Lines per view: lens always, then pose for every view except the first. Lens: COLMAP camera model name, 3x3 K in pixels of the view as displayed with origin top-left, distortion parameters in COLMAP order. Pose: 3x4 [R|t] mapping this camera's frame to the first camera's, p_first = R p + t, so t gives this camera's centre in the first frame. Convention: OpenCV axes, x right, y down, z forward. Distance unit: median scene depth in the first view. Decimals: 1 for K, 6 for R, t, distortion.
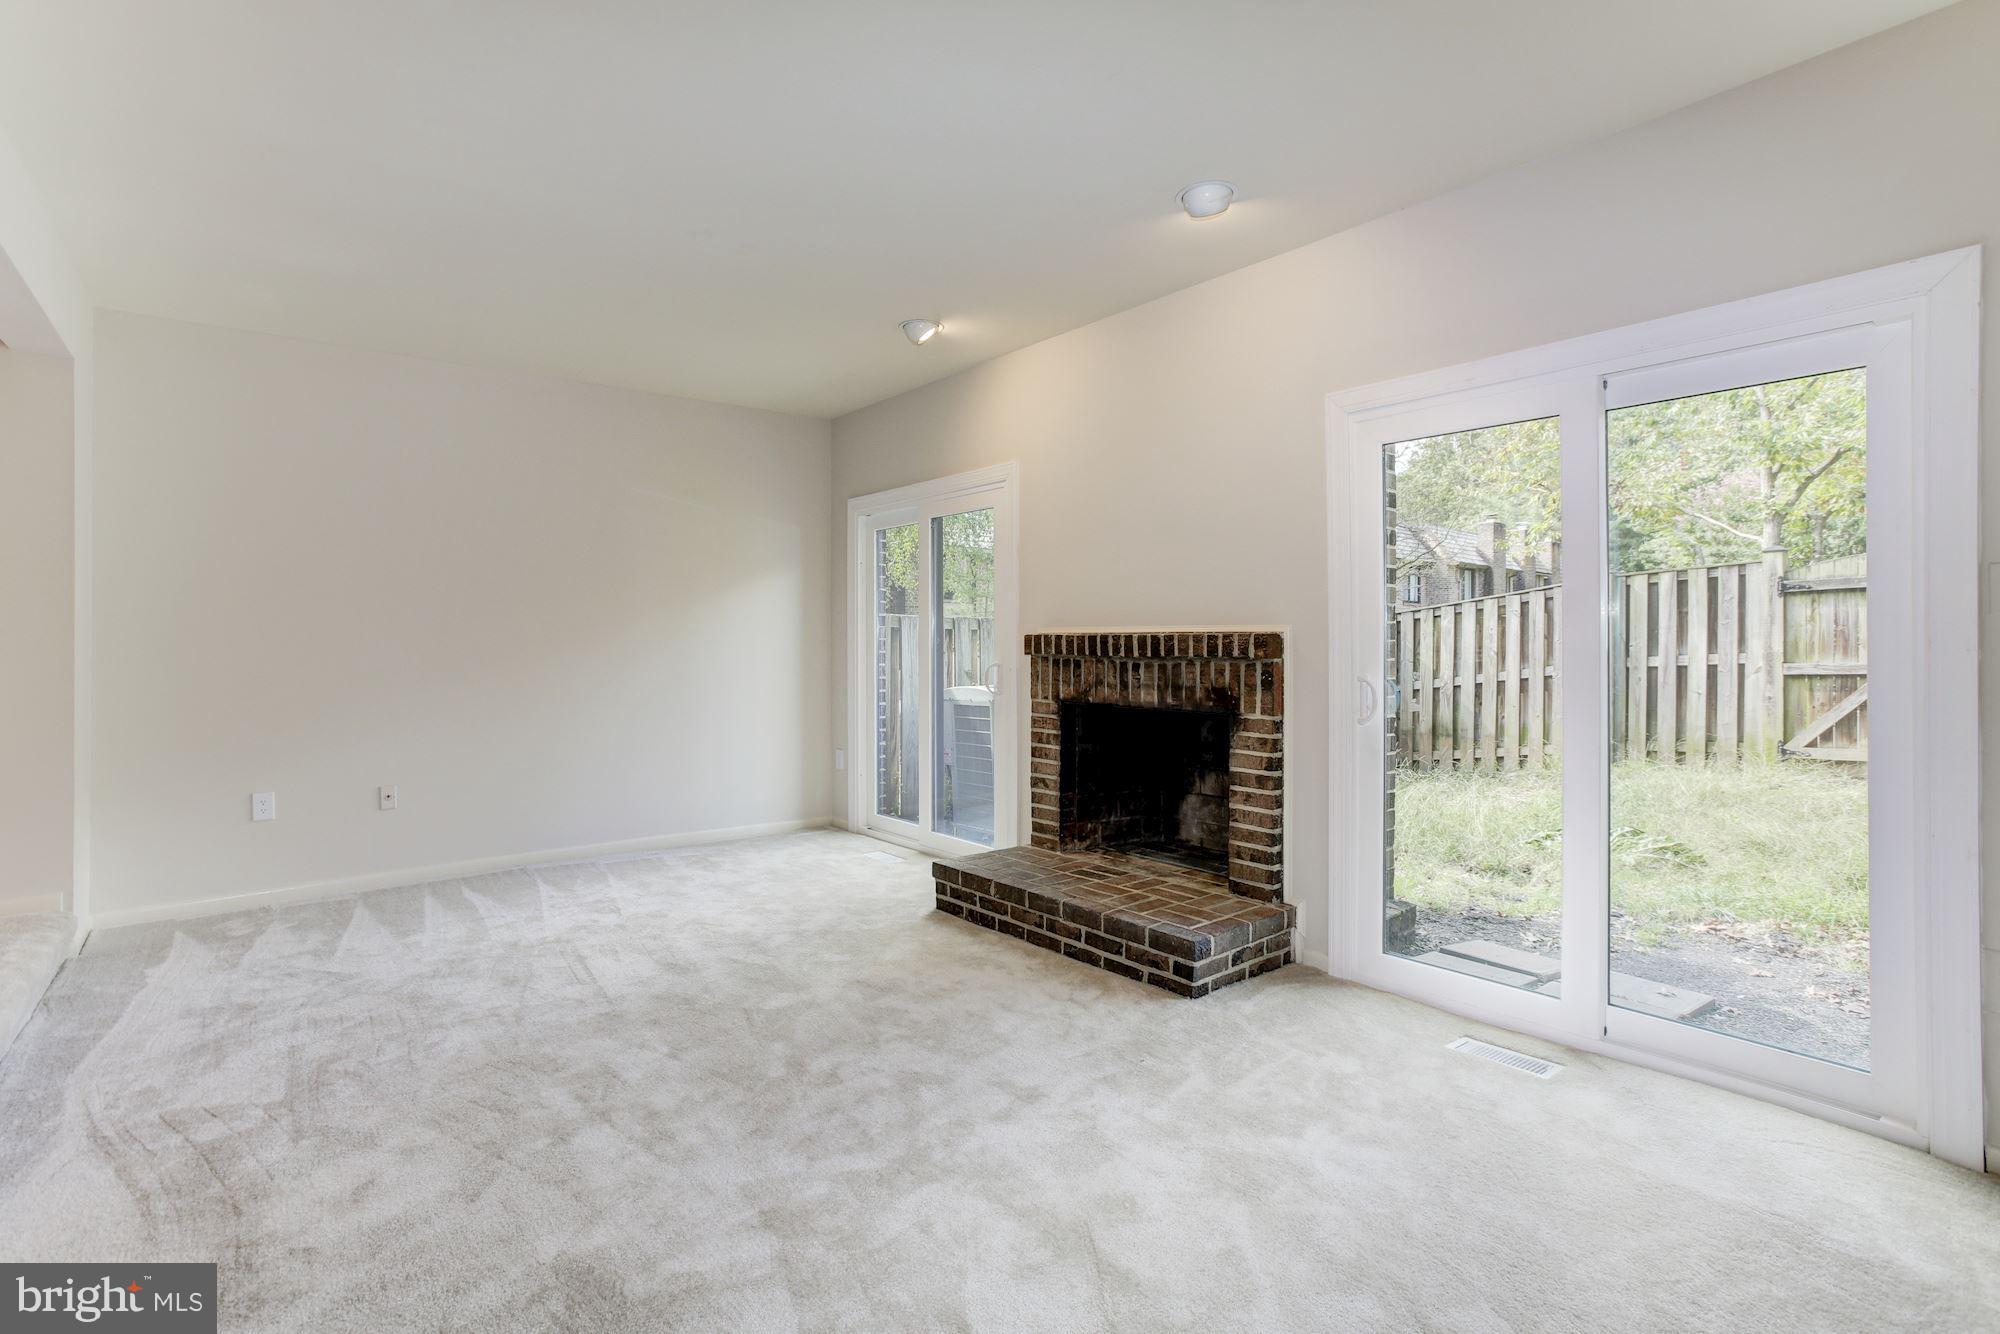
lens RADIAL K [[932.1, 0, 980.6], [0, 932.1, 665.0], [0, 0, 1]] dist [-0.015902, 0.001345]
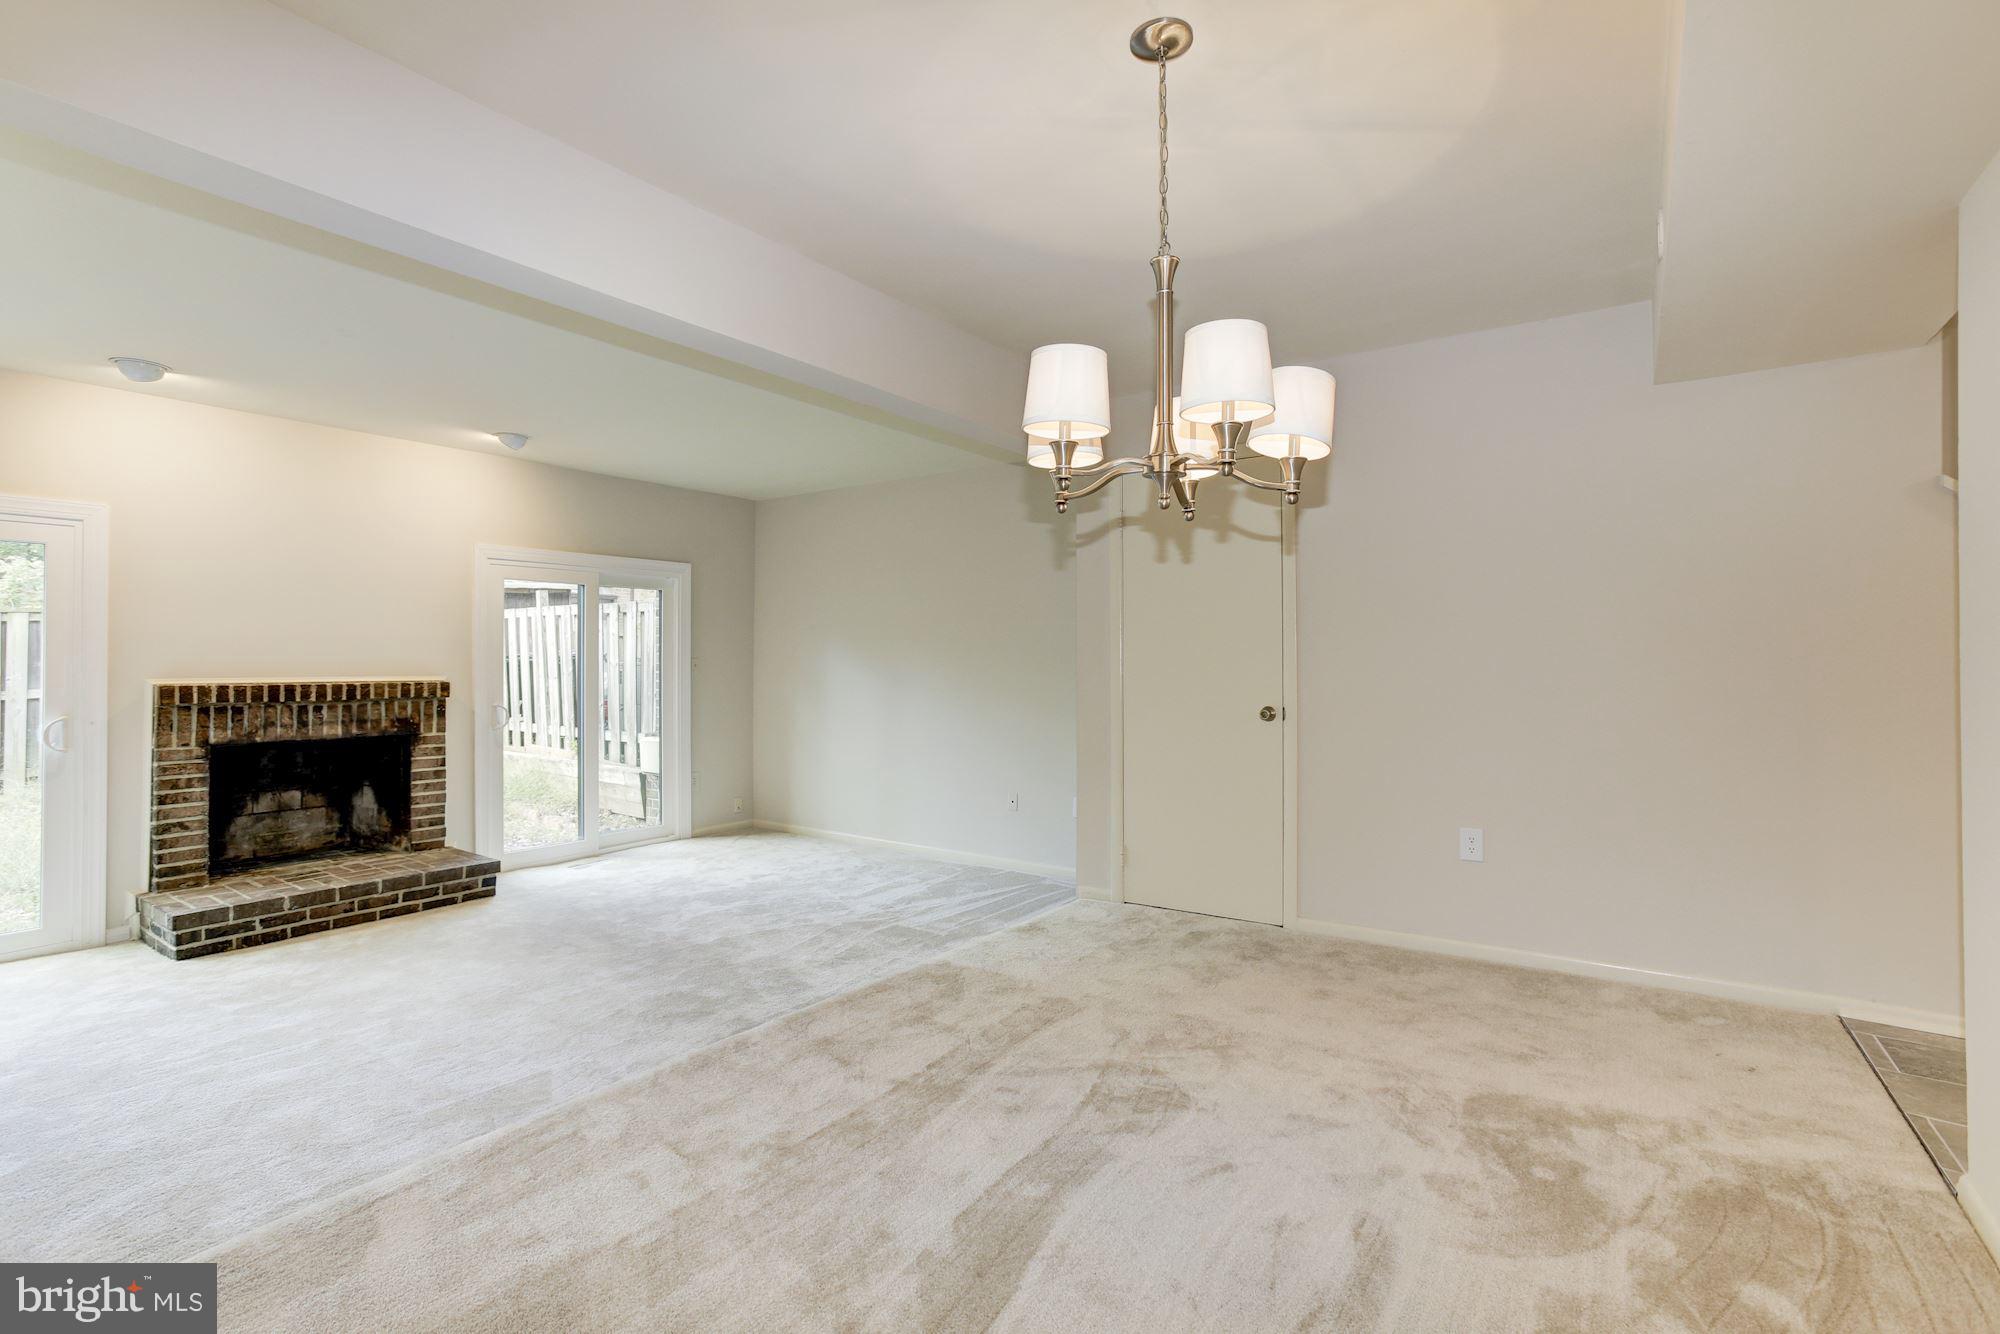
lens RADIAL K [[915.9, 0, 1010.0], [0, 915.9, 651.2], [0, 0, 1]] dist [0.000862, 0.000944]
pose [[-0.287433, 0.011270, 0.957735, -1.412938], [0.019413, 0.999794, -0.005939, -0.054993], [-0.957604, 0.016886, -0.287592, 0.475359]]
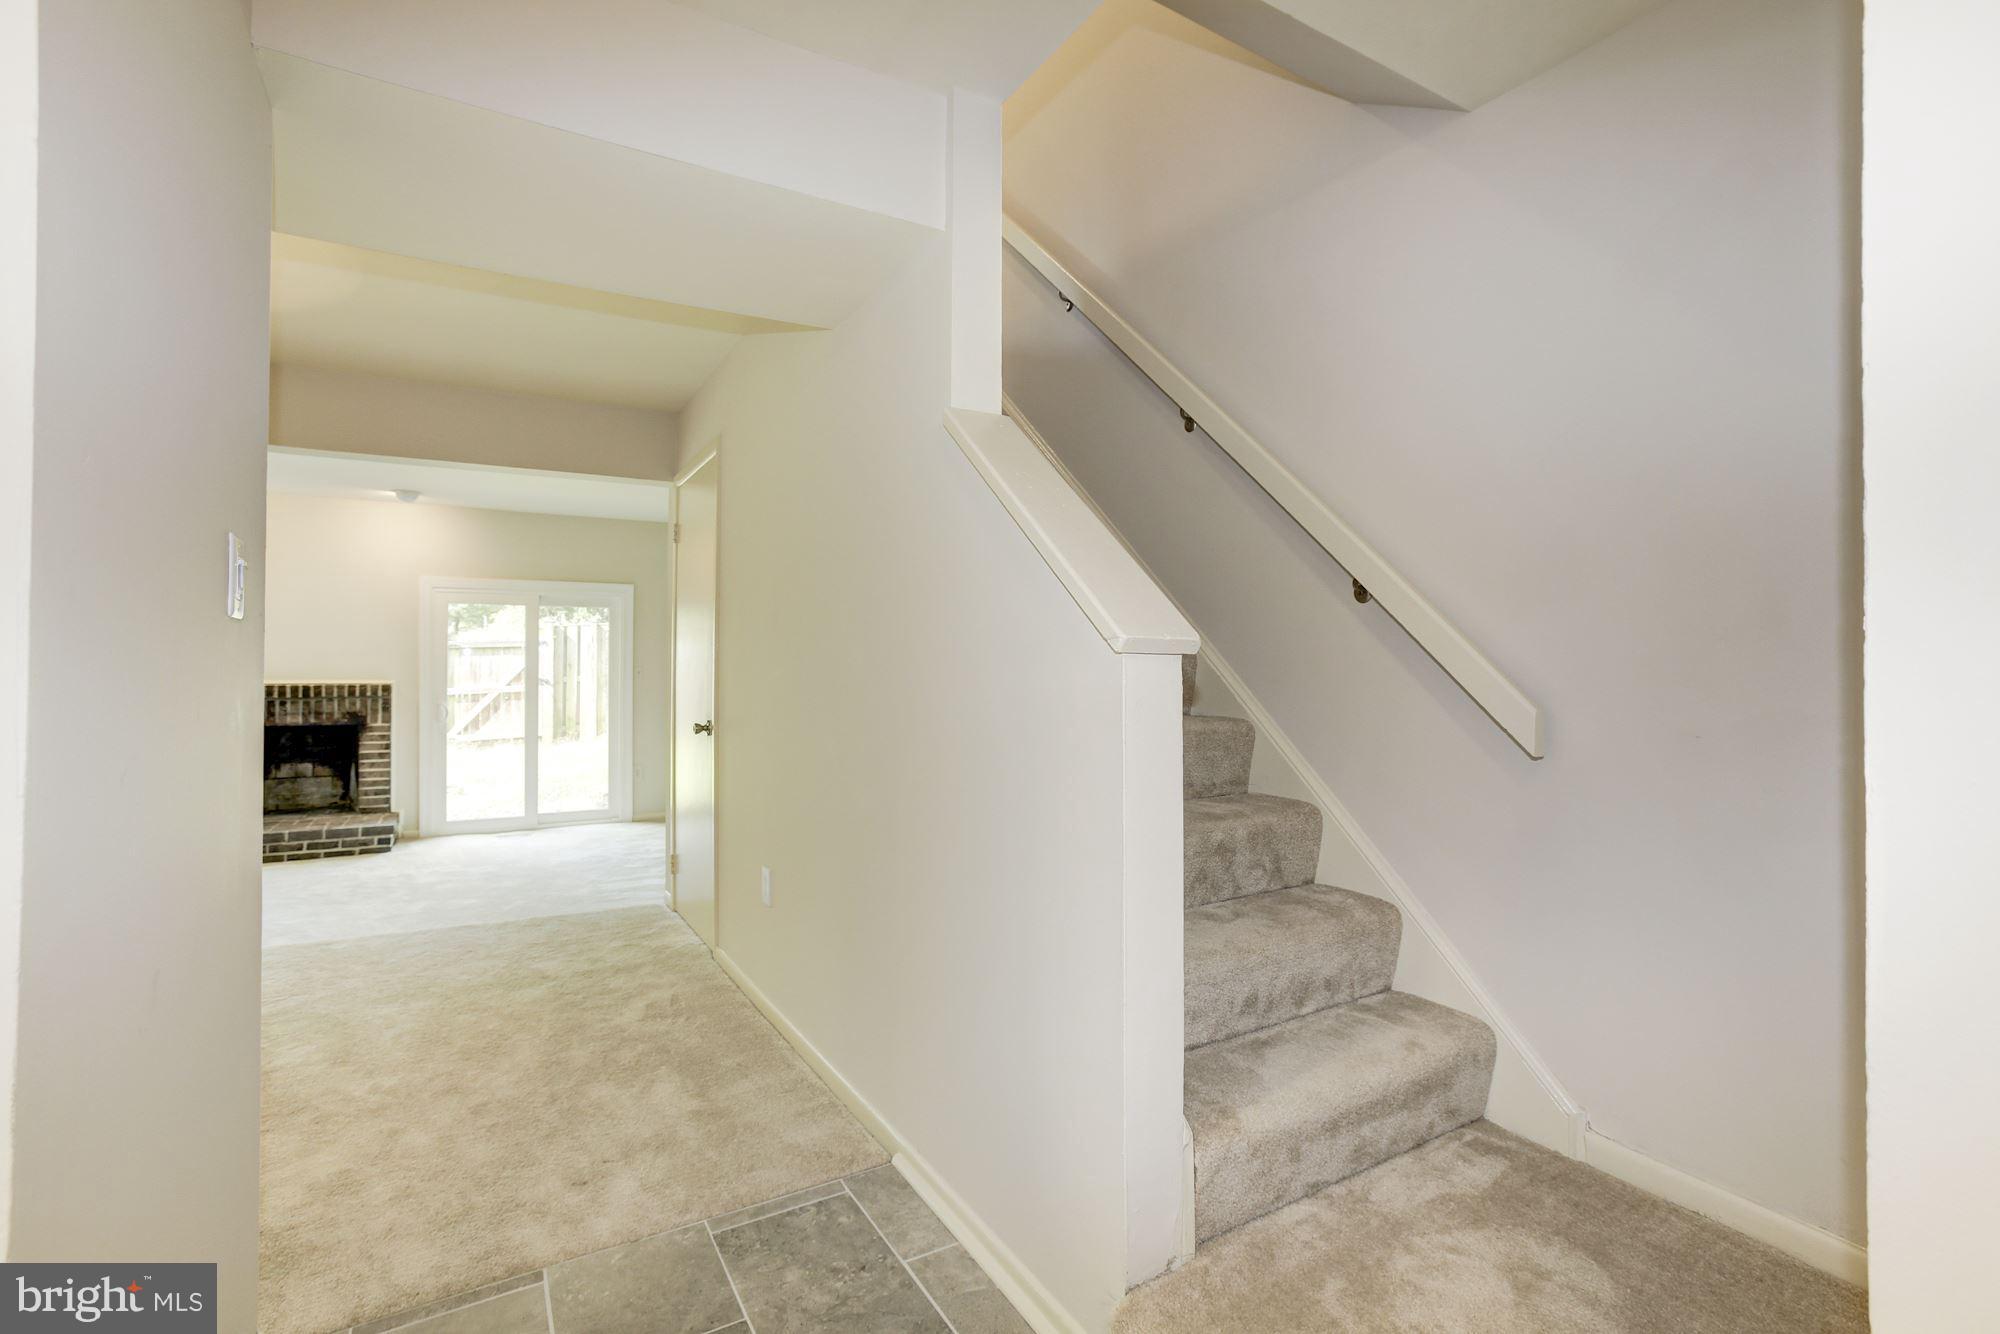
lens RADIAL K [[915.9, 0, 1010.0], [0, 915.9, 651.2], [0, 0, 1]] dist [0.000862, 0.000944]
pose [[0.139381, 0.017274, 0.990088, -1.449019], [0.018283, 0.999633, -0.020015, -0.039250], [-0.990070, 0.020891, 0.139014, -0.643501]]
